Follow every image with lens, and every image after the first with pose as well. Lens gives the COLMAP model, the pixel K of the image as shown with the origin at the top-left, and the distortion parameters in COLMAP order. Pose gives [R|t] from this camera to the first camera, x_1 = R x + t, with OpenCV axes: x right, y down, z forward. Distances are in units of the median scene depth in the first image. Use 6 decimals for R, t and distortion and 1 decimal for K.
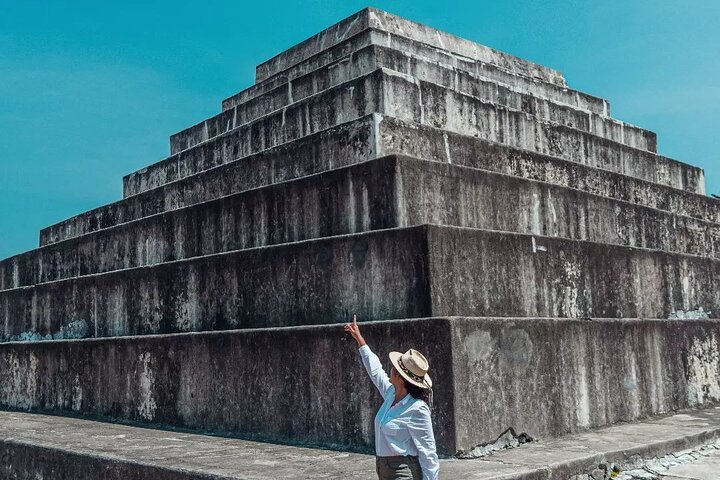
lens RADIAL K [[944.7, 0, 360.0], [0, 944.7, 240.0], [0, 0, 1]] dist [-0.006832, -0.017218]
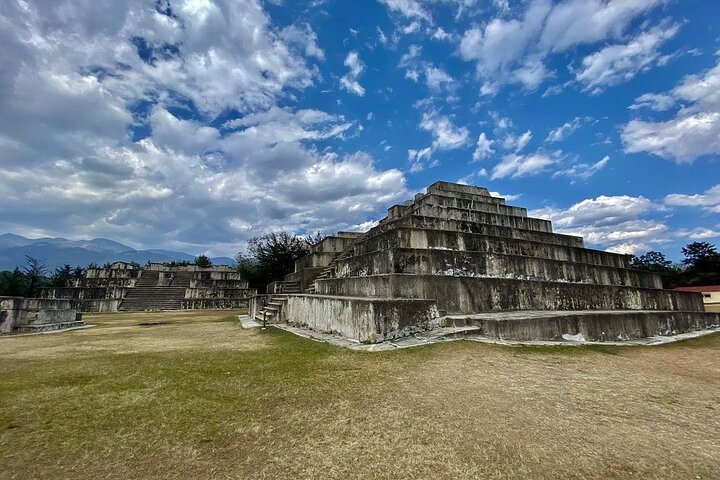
lens RADIAL K [[286.1, 0, 357.5], [0, 286.1, 232.4], [0, 0, 1]] dist [-0.001314, -0.000097]
pose [[0.279425, 0.220877, 0.934417, -1.488204], [-0.161095, 0.970171, -0.181156, 0.242336], [-0.946557, -0.099911, 0.306672, 1.536009]]
